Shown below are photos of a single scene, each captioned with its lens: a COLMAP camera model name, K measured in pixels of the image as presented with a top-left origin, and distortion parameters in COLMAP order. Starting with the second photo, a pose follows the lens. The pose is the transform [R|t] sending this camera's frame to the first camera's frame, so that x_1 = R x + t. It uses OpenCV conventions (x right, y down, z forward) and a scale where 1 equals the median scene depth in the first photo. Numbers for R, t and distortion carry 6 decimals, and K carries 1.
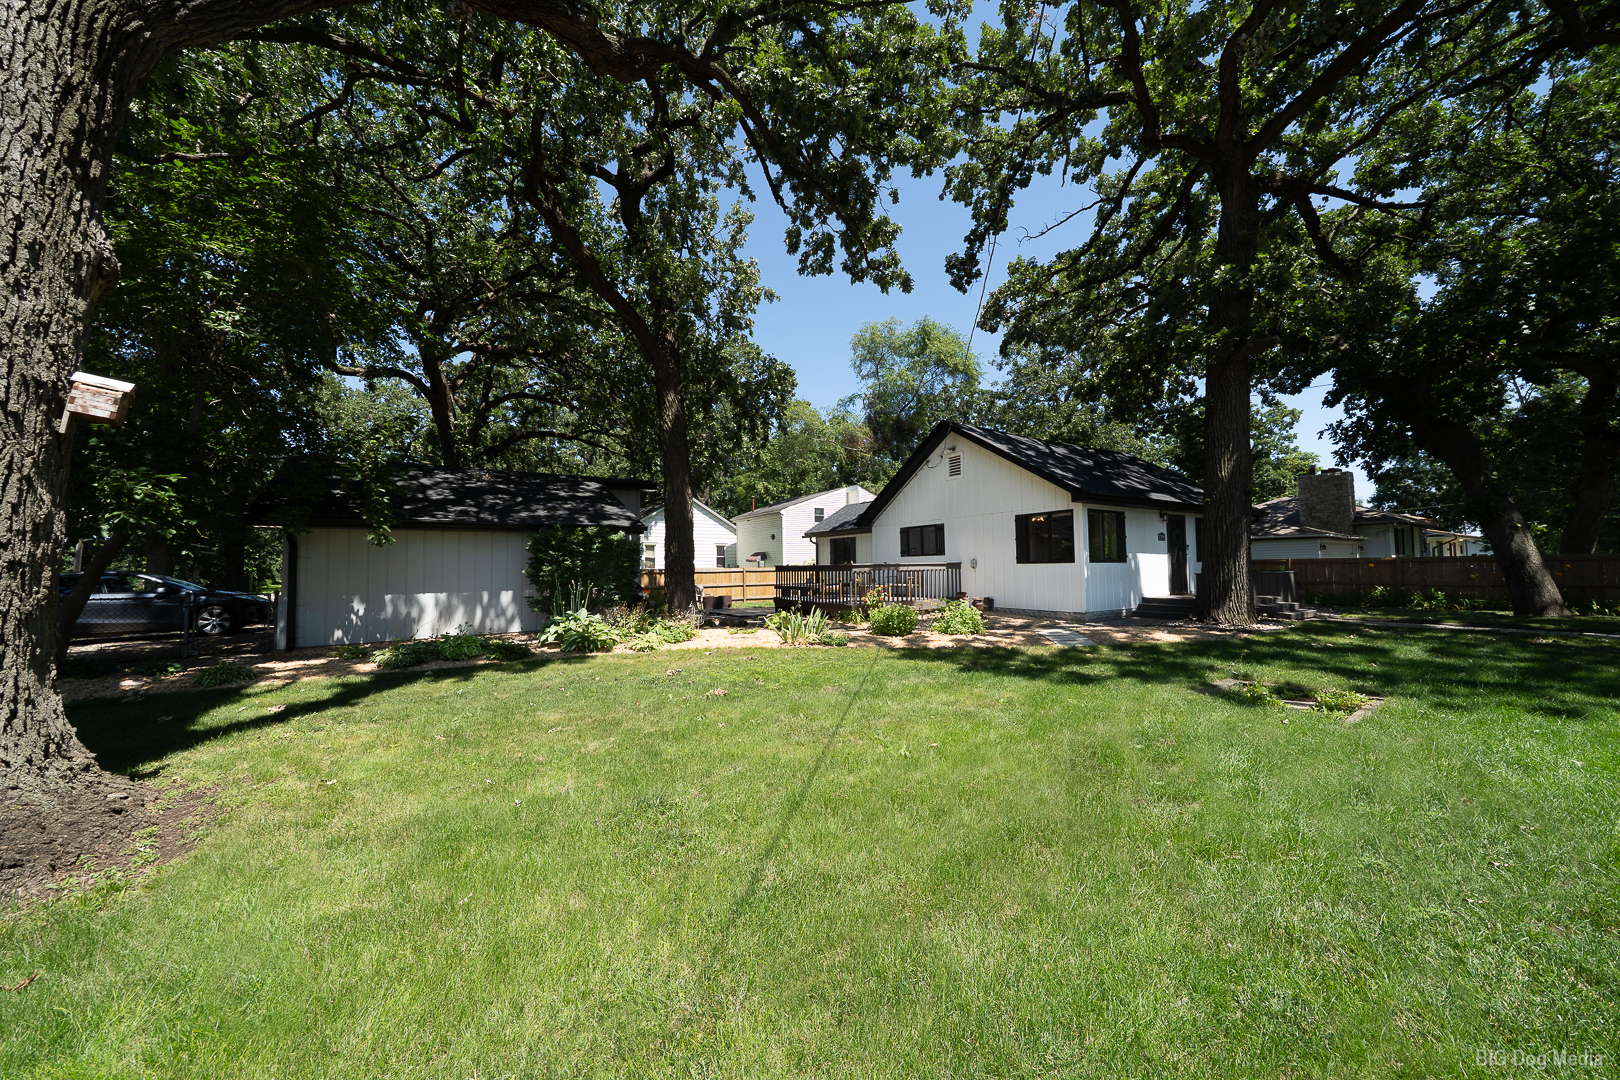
lens RADIAL K [[564.3, 0, 808.3], [0, 564.3, 545.4], [0, 0, 1]] dist [-0.002114, -0.000463]
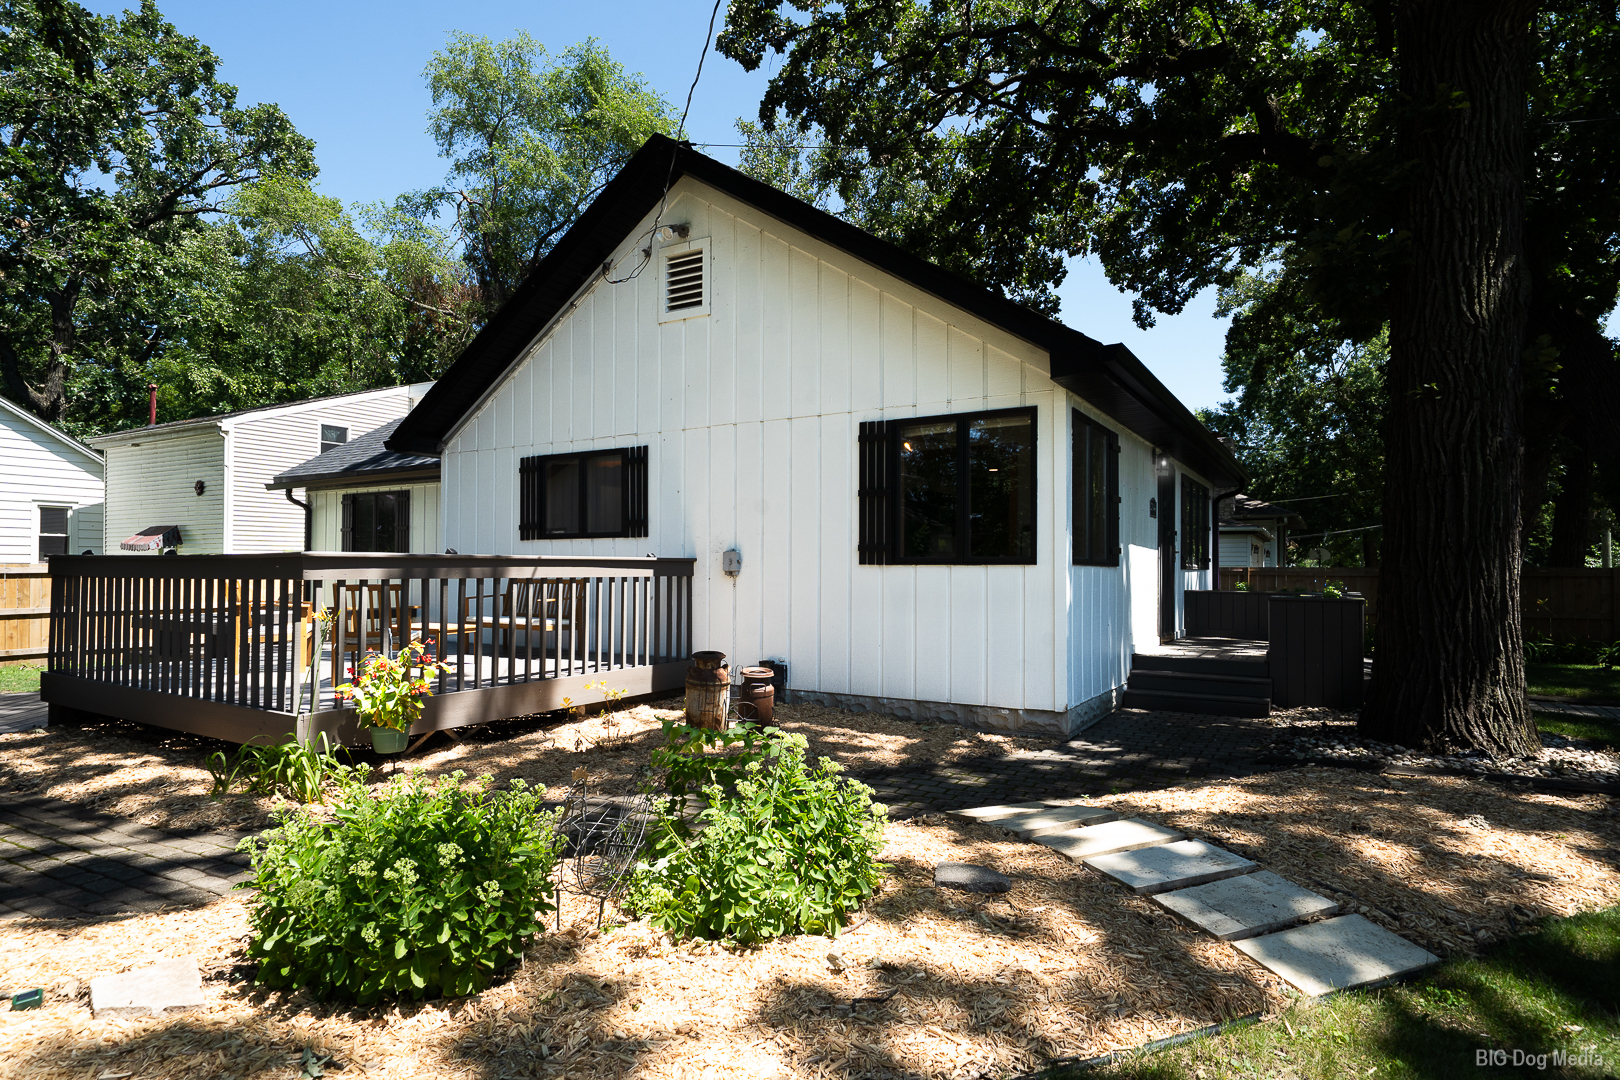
lens RADIAL K [[885.2, 0, 802.4], [0, 885.2, 557.4], [0, 0, 1]] dist [-0.015171, -0.000258]
pose [[0.899797, 0.024957, 0.435594, 0.085739], [-0.034307, 0.999319, 0.013612, 0.018204], [-0.434957, -0.027192, 0.900041, 0.440202]]
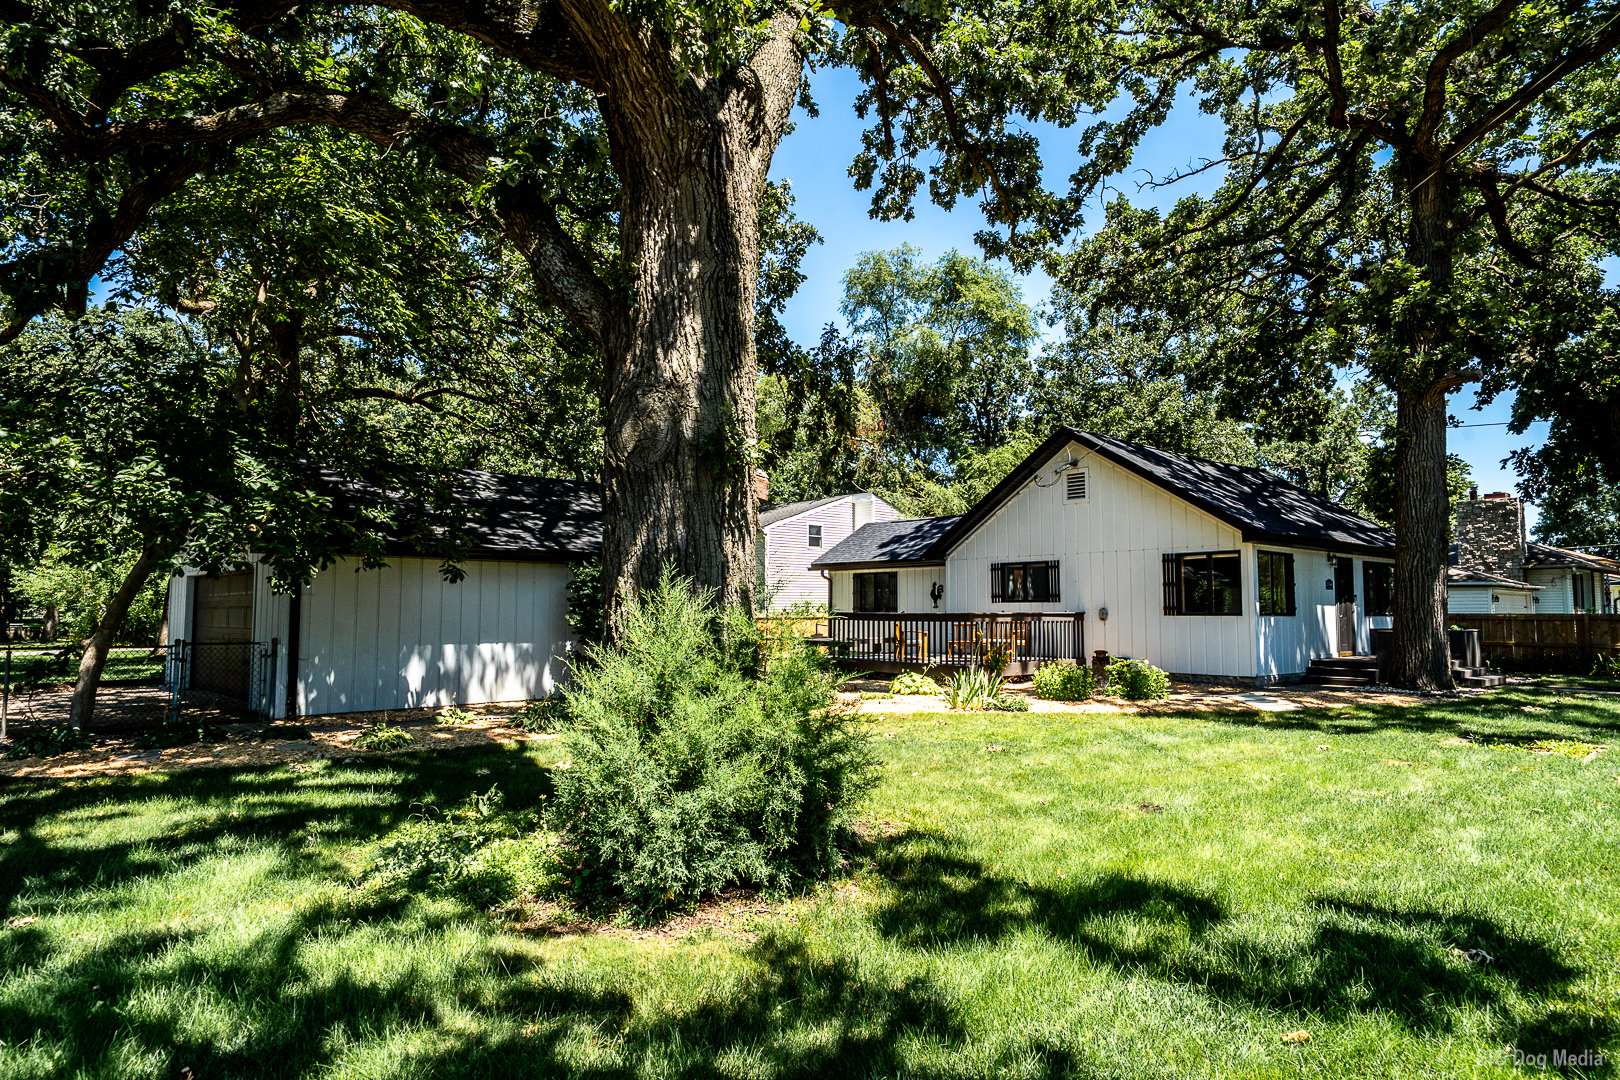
lens RADIAL K [[958.3, 0, 806.9], [0, 958.3, 543.9], [0, 0, 1]] dist [0.017006, -0.000262]
pose [[0.988534, 0.025321, 0.148863, -0.273104], [-0.020517, 0.999221, -0.033717, -0.009825], [-0.149601, 0.030277, 0.988283, -0.215618]]
